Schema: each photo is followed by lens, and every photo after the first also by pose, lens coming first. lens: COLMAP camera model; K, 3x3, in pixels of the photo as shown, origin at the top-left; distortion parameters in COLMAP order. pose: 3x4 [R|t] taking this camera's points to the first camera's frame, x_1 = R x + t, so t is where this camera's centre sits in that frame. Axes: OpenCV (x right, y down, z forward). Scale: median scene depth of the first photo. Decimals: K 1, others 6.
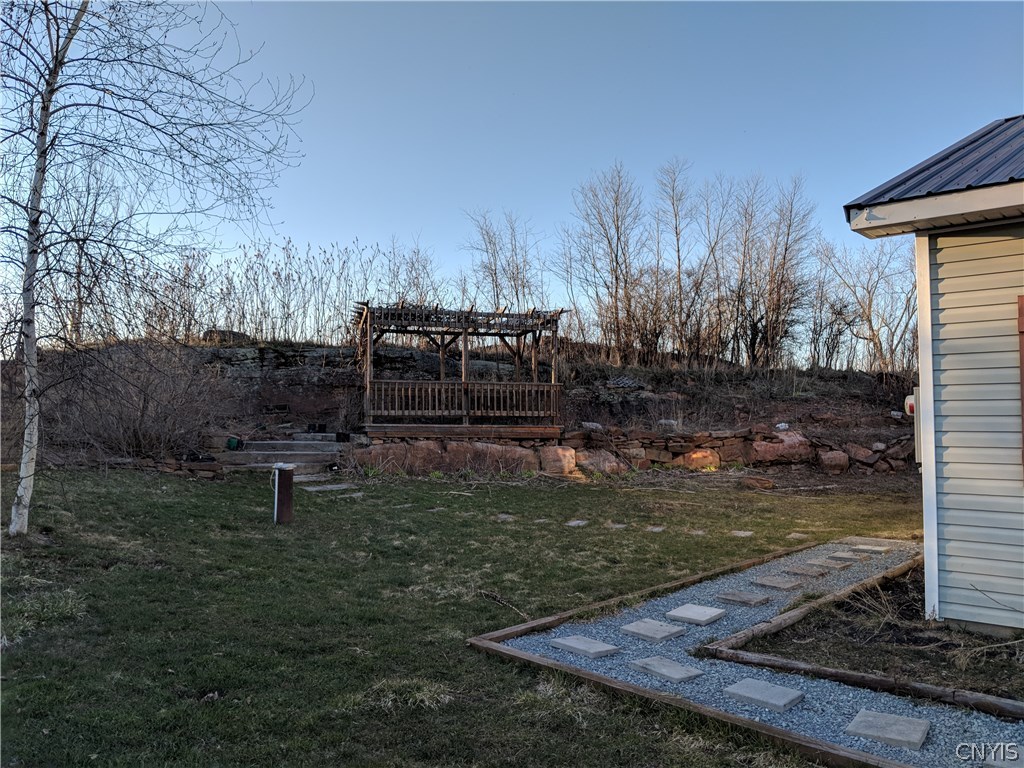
lens RADIAL K [[822.2, 0, 503.2], [0, 822.2, 381.2], [0, 0, 1]] dist [0.062838, -0.115214]
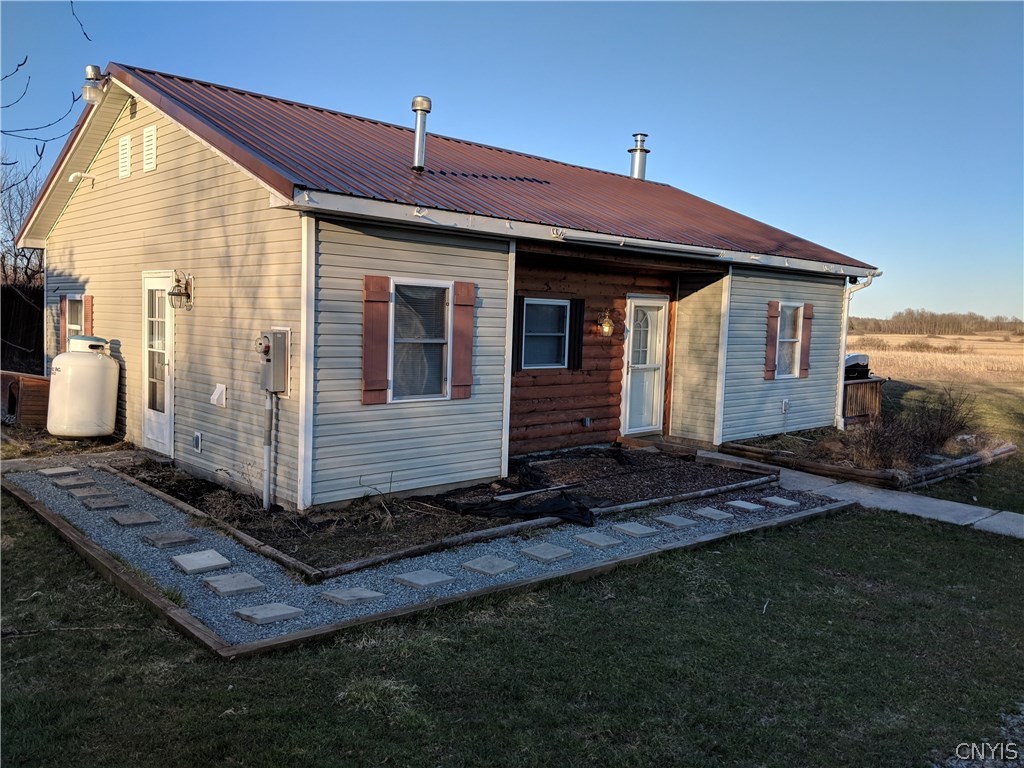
lens RADIAL K [[822.2, 0, 503.3], [0, 822.2, 375.1], [0, 0, 1]] dist [0.062838, -0.115214]
pose [[0.059944, -0.075420, 0.995348, -0.861937], [-0.088332, 0.992829, 0.080549, -0.070071], [-0.994286, -0.092750, 0.052852, 0.695267]]
